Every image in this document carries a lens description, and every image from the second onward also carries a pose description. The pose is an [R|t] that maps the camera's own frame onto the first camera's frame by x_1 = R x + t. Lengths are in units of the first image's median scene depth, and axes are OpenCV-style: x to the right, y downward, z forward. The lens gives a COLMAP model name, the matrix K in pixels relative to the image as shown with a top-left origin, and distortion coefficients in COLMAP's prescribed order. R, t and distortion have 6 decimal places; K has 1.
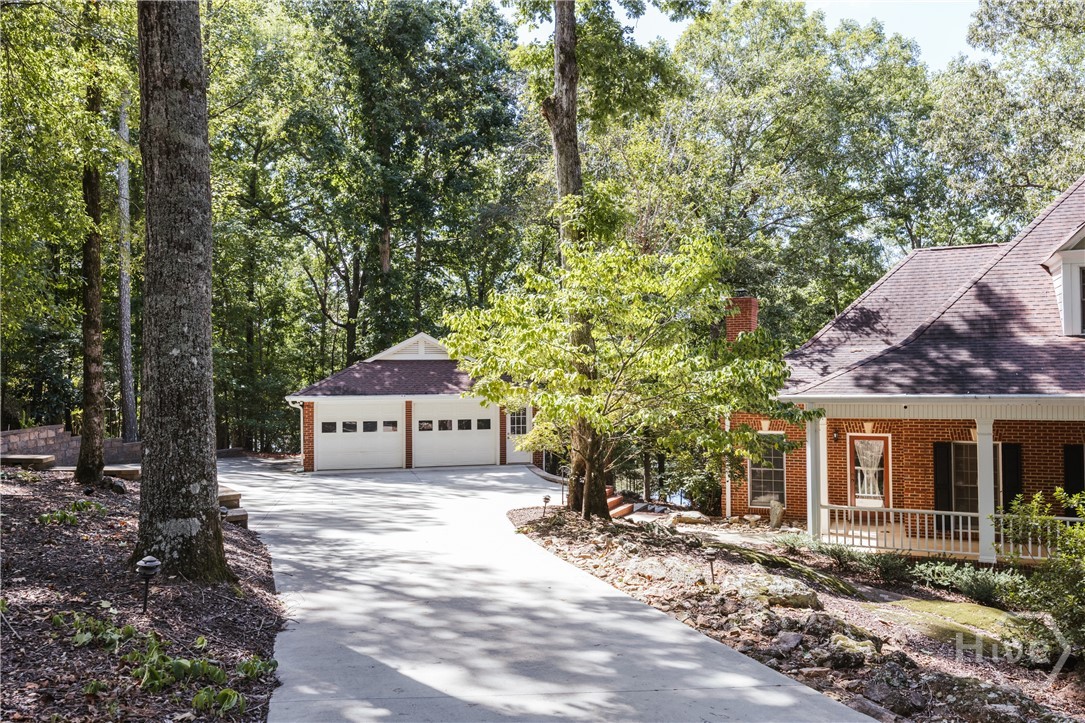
lens RADIAL K [[815.9, 0, 542.5], [0, 815.9, 361.5], [0, 0, 1]] dist [-0.033185, 0.002198]
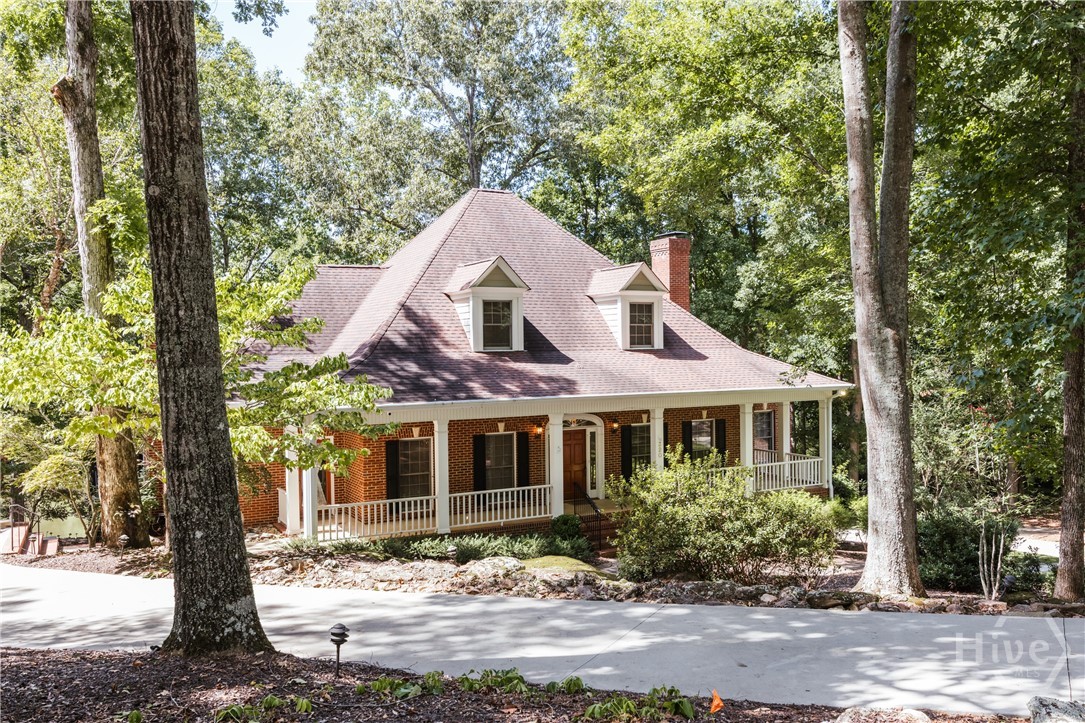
lens RADIAL K [[877.0, 0, 542.5], [0, 877.0, 361.5], [0, 0, 1]] dist [-0.009938, -0.004954]
pose [[0.632824, -0.012166, 0.774200, -0.406446], [-0.001648, 0.999853, 0.017059, -0.042742], [-0.774294, -0.012071, 0.632711, 0.019734]]
